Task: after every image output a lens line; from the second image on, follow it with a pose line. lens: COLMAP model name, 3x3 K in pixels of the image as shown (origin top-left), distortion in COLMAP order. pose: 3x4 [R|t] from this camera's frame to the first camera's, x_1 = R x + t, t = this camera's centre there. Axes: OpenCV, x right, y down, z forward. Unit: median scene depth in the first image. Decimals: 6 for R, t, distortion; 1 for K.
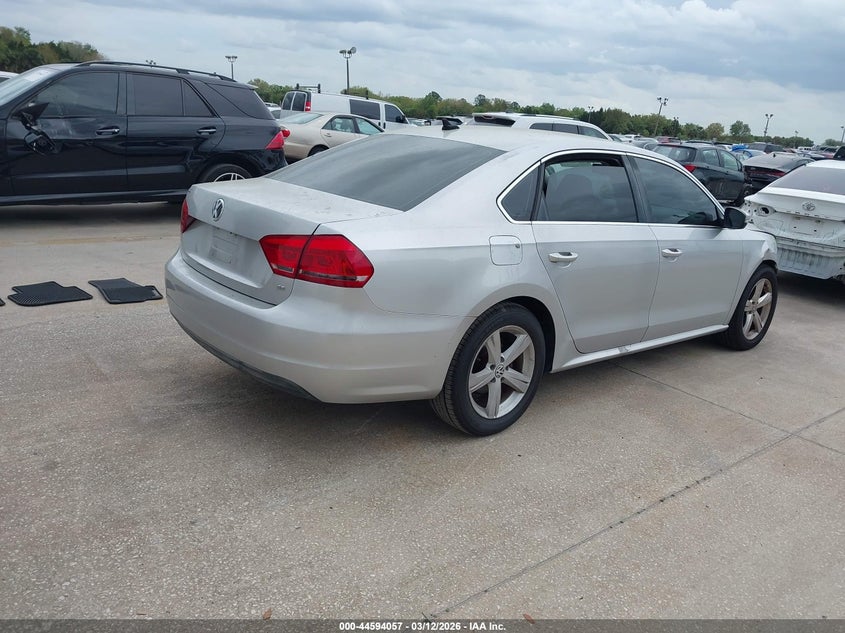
lens RADIAL K [[714.5, 0, 422.5], [0, 714.5, 316.5], [0, 0, 1]] dist [0.001295, -0.002883]
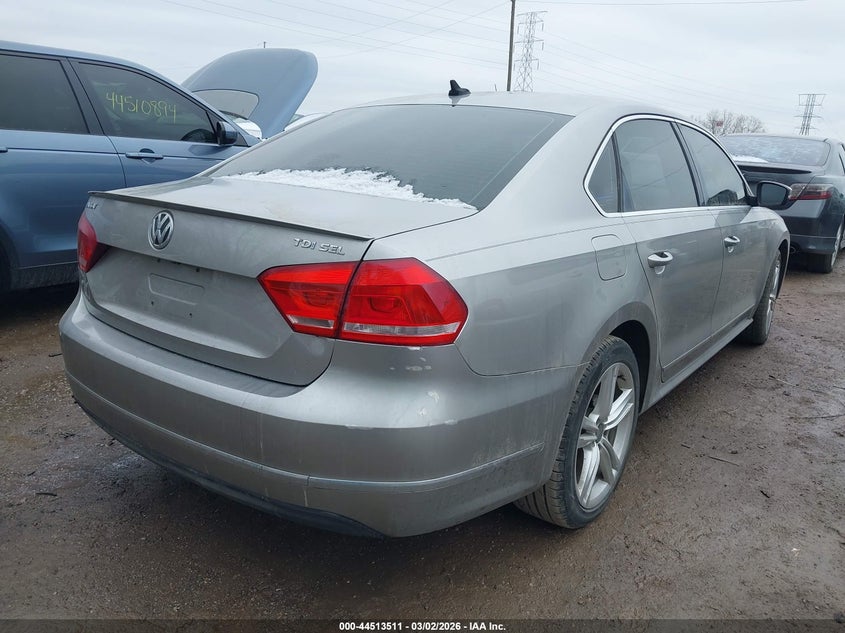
lens RADIAL K [[714.5, 0, 422.5], [0, 714.5, 316.5], [0, 0, 1]] dist [0.001295, -0.002883]
pose [[0.977570, -0.095829, 0.187548, -0.183634], [0.095772, 0.995359, 0.009385, -0.059050], [-0.187577, 0.008787, 0.982211, 0.358518]]
